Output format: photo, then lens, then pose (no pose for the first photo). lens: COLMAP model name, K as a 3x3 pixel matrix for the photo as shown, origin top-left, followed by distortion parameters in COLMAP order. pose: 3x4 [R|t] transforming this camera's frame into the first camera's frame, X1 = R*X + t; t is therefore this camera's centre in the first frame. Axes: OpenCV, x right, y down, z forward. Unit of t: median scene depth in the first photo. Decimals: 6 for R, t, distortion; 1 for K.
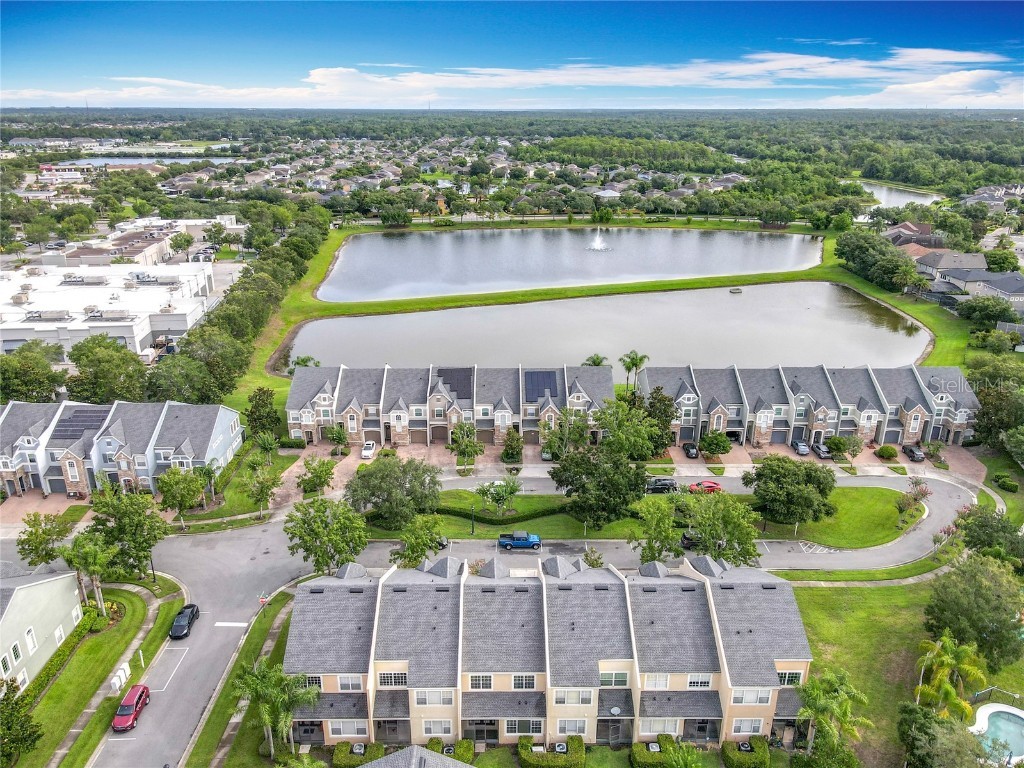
lens RADIAL K [[760.4, 0, 506.3], [0, 760.4, 388.0], [0, 0, 1]] dist [0.006288, 0.013798]
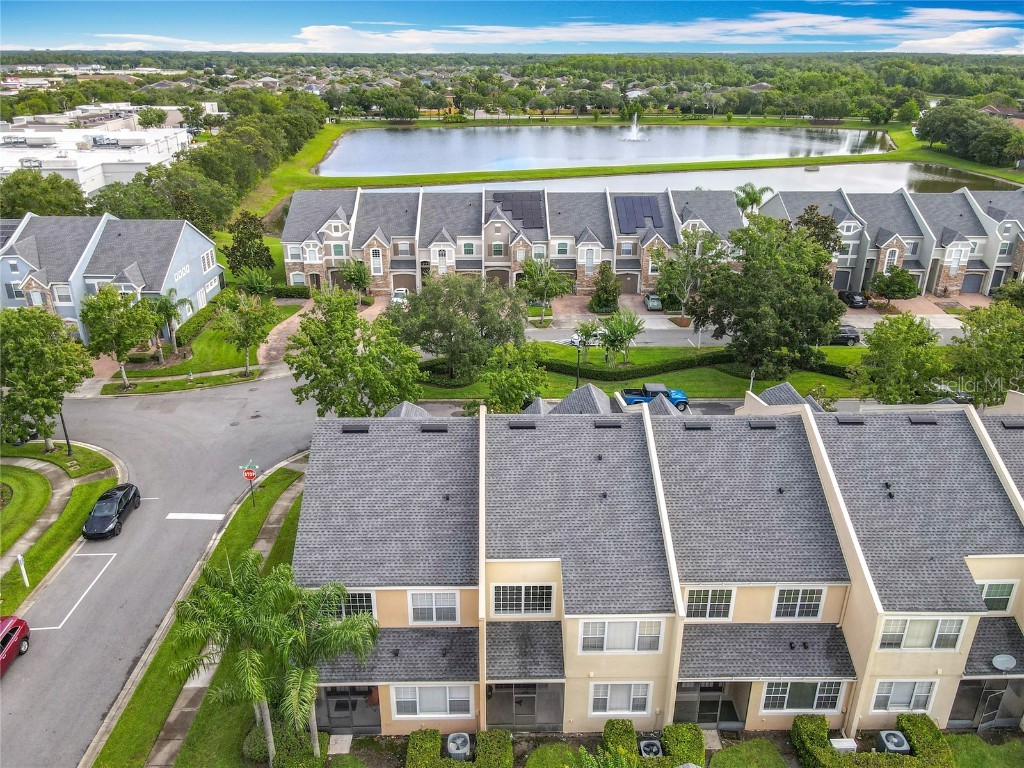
lens RADIAL K [[747.9, 0, 506.9], [0, 747.9, 383.2], [0, 0, 1]] dist [0.013704, 0.001843]
pose [[0.999902, -0.002566, 0.013741, -0.127446], [0.001860, 0.998689, 0.051164, 0.172969], [-0.013854, -0.051134, 0.998596, 0.416848]]
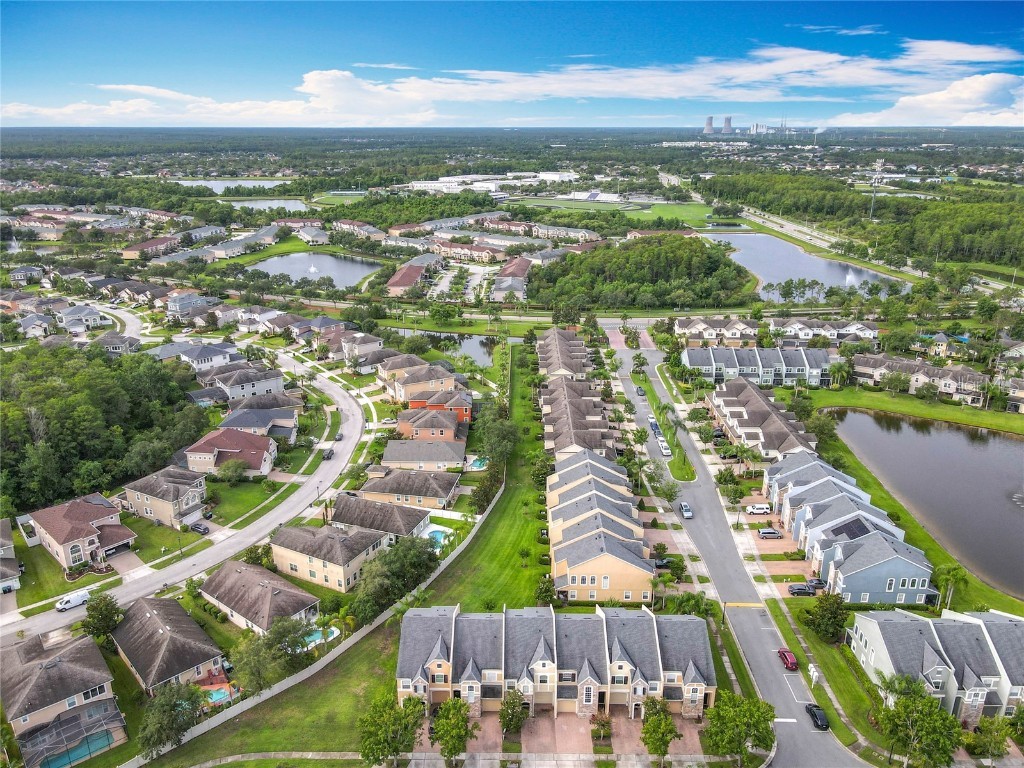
lens RADIAL K [[760.4, 0, 506.3], [0, 760.4, 388.0], [0, 0, 1]] dist [0.006288, 0.013798]
pose [[-0.999820, -0.008236, 0.017117, 0.104523], [0.004635, 0.768094, 0.640320, -0.955398], [-0.018421, 0.640284, -0.767918, 1.590933]]
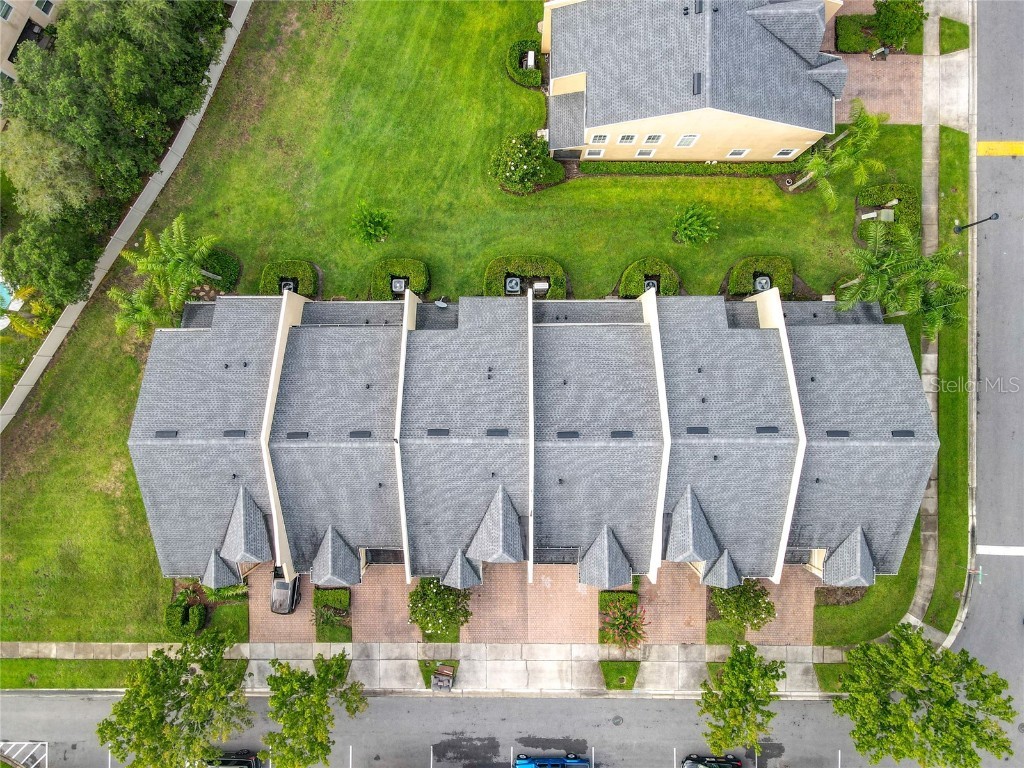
lens RADIAL K [[760.4, 0, 506.3], [0, 760.4, 388.0], [0, 0, 1]] dist [0.006288, 0.013798]
pose [[-0.999929, -0.004954, 0.010860, 0.051987], [0.011910, -0.353641, 0.935306, -0.242935], [-0.000793, 0.935368, 0.353674, 0.612067]]
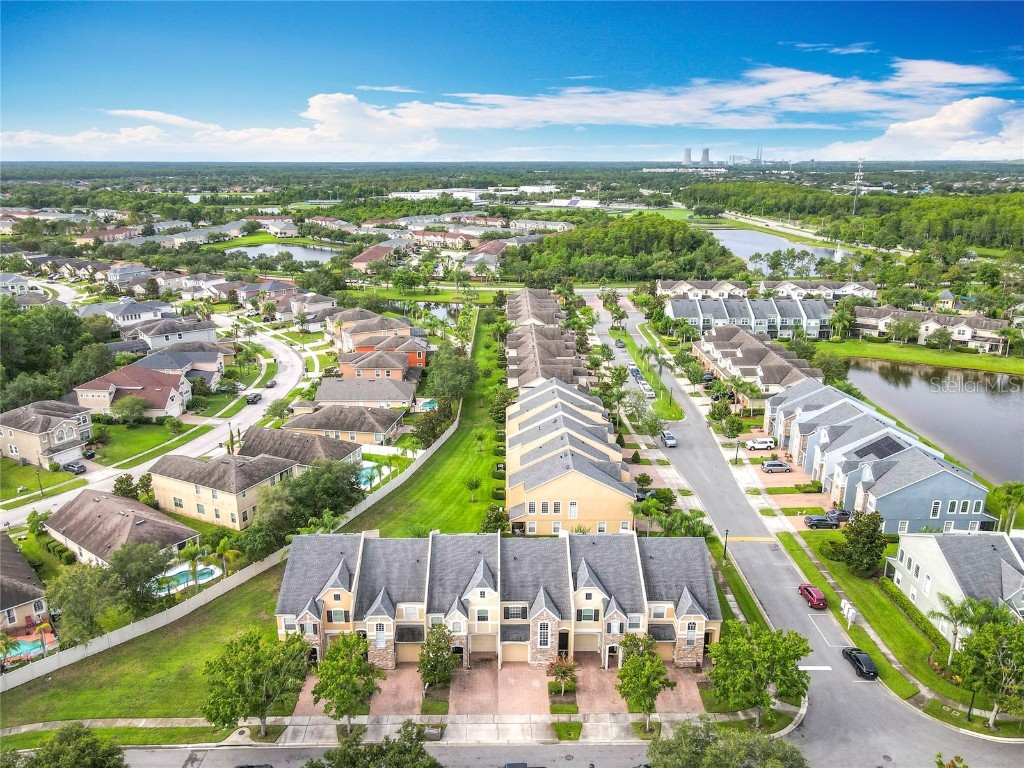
lens RADIAL K [[747.9, 0, 506.9], [0, 747.9, 383.2], [0, 0, 1]] dist [0.013704, 0.001843]
pose [[-0.999998, -0.001789, -0.001339, 0.032135], [-0.002235, 0.795382, 0.606104, -0.533968], [-0.000020, 0.606106, -0.795384, 1.472660]]
